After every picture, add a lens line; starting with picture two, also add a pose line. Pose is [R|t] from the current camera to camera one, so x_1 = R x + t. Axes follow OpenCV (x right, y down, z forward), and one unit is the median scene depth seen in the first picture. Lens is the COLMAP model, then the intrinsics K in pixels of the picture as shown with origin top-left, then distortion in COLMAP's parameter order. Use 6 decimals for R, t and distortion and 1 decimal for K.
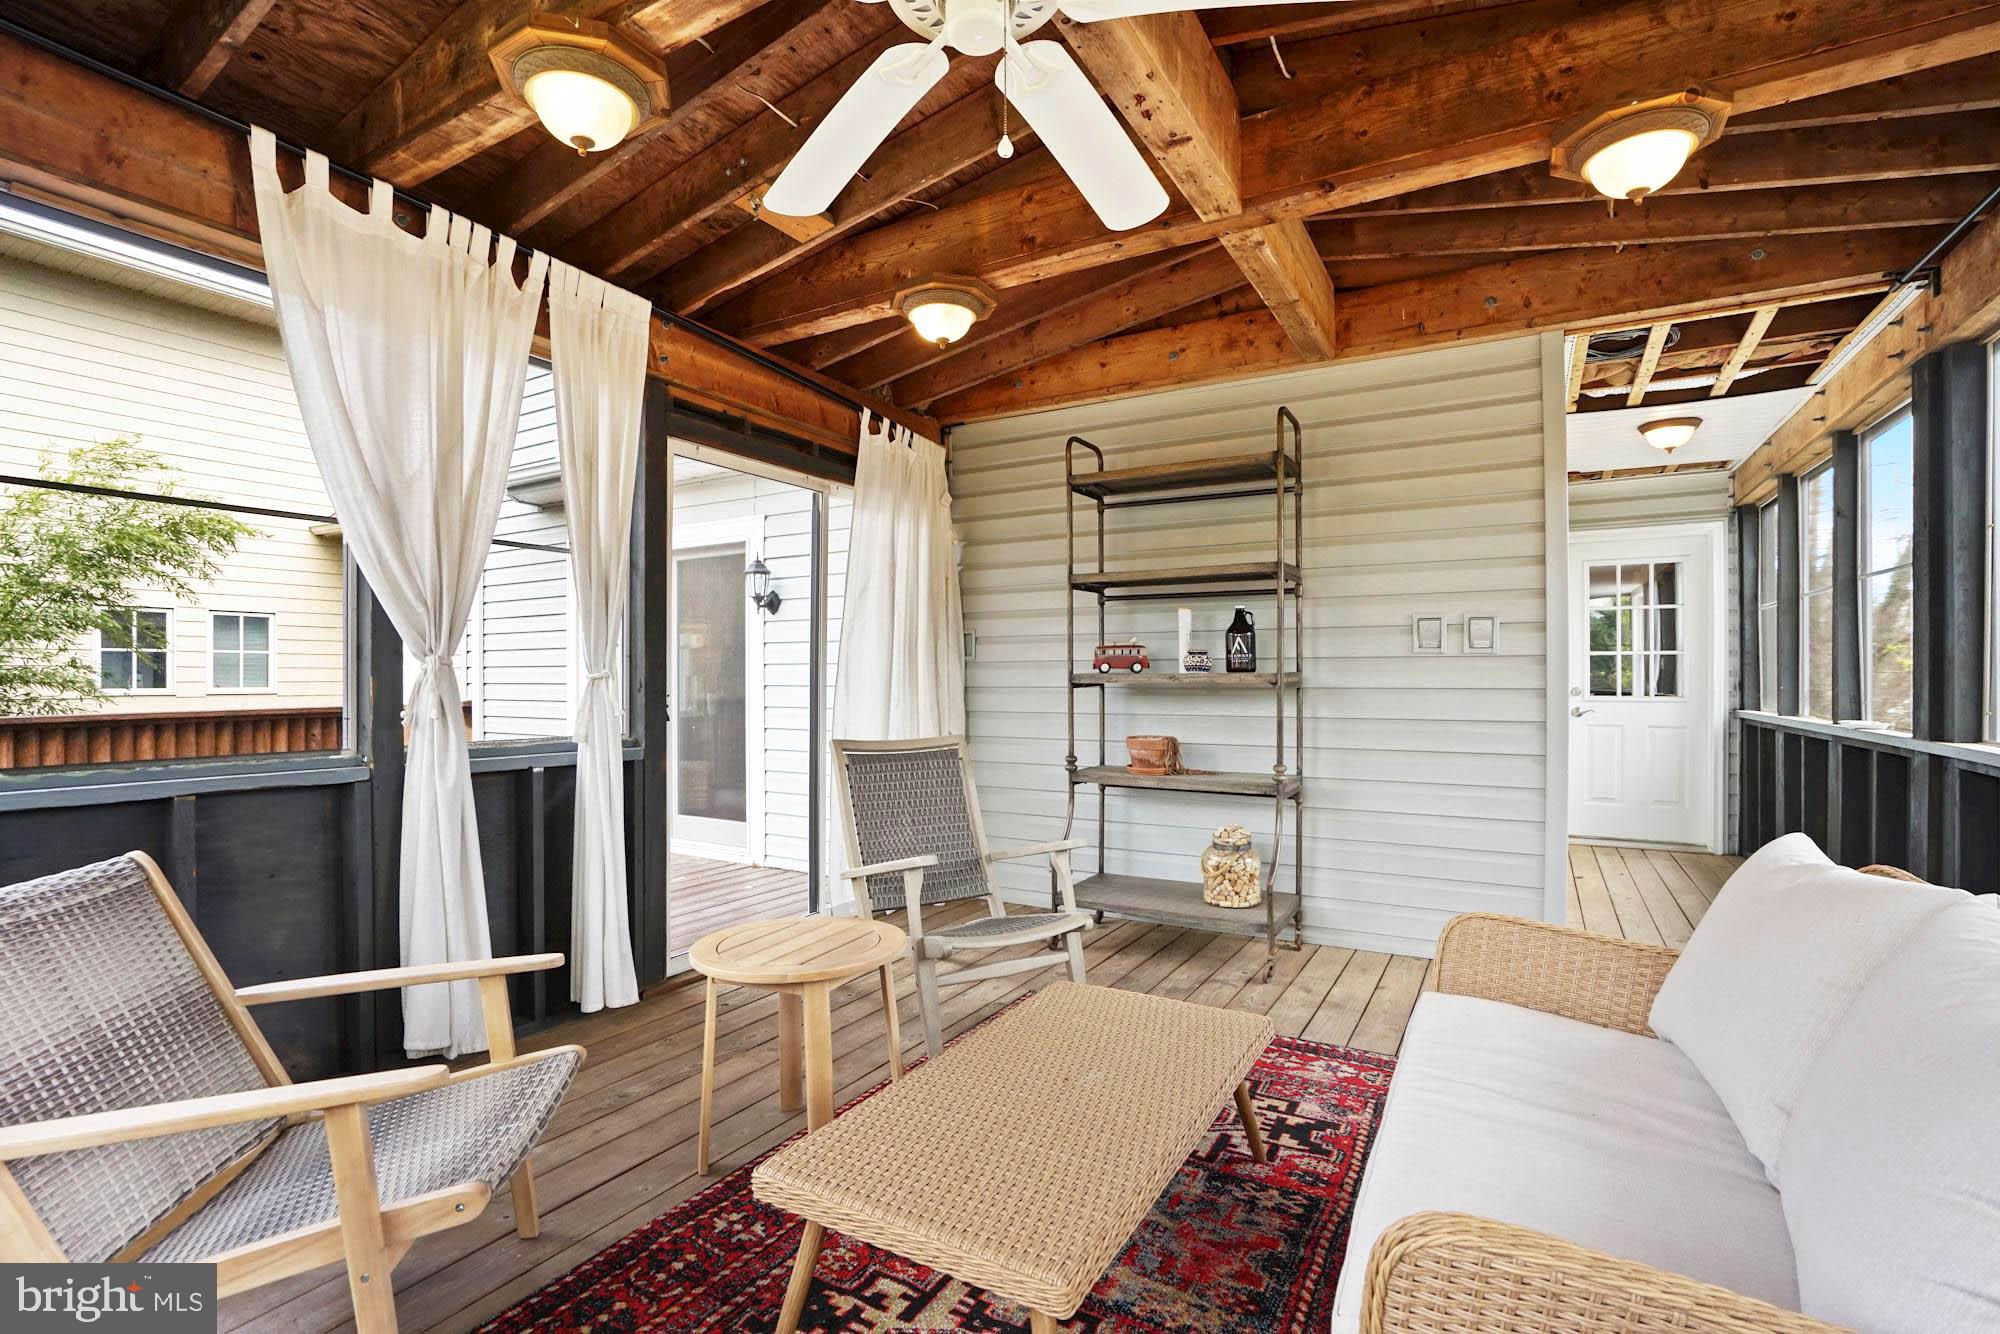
lens RADIAL K [[919.0, 0, 1004.9], [0, 919.0, 664.3], [0, 0, 1]] dist [-0.007620, 0.006657]
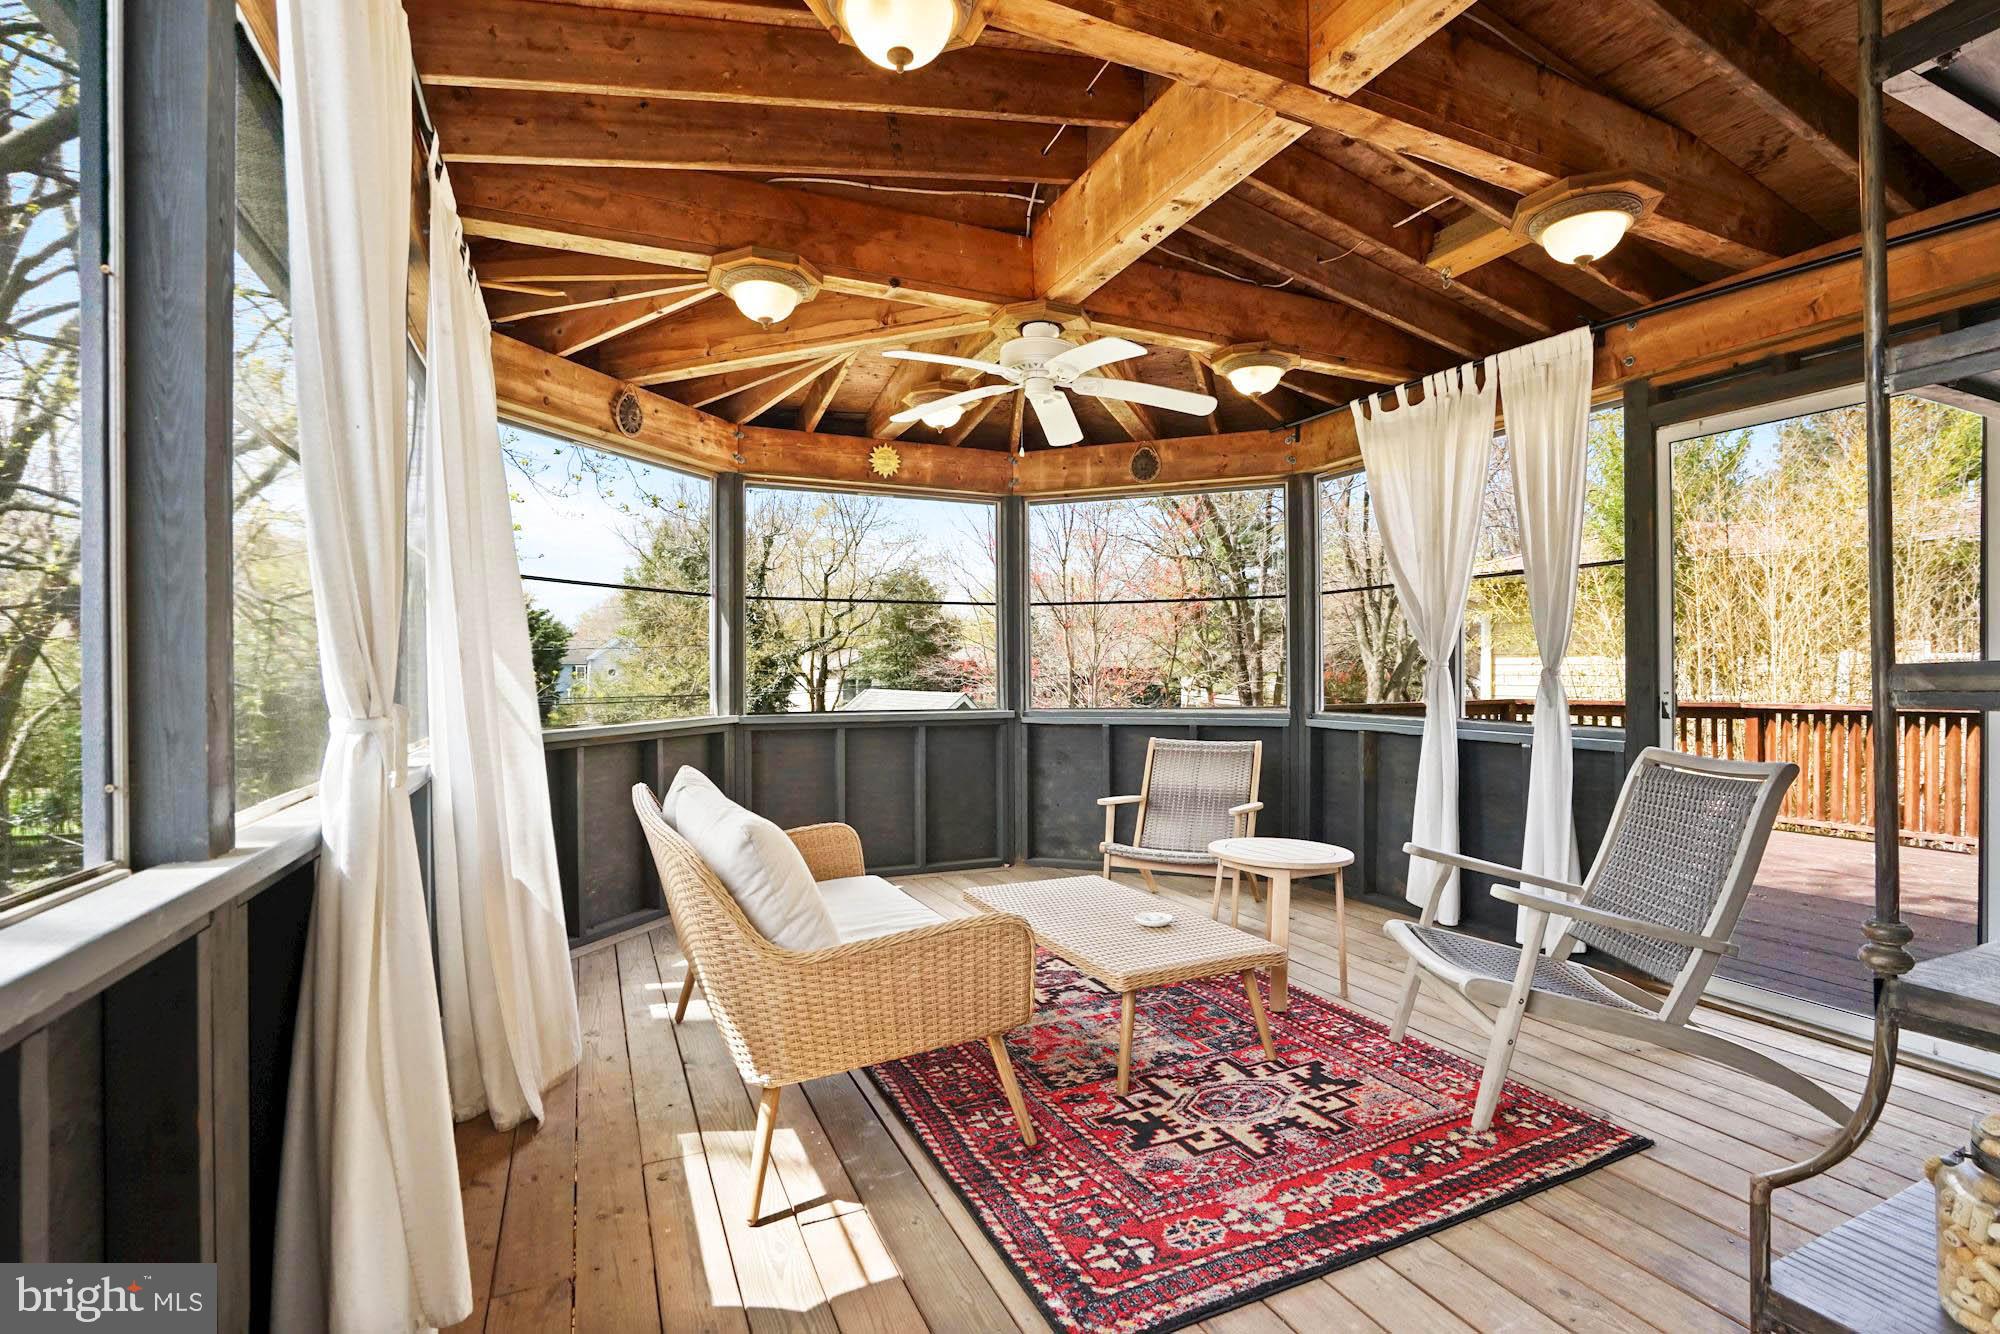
lens RADIAL K [[919.0, 0, 1006.3], [0, 919.0, 675.8], [0, 0, 1]] dist [-0.007620, 0.006657]
pose [[-0.571994, -0.003427, -0.820251, 1.102687], [-0.001208, 0.999994, -0.003336, 0.025938], [0.820257, -0.000917, -0.571994, 1.311466]]
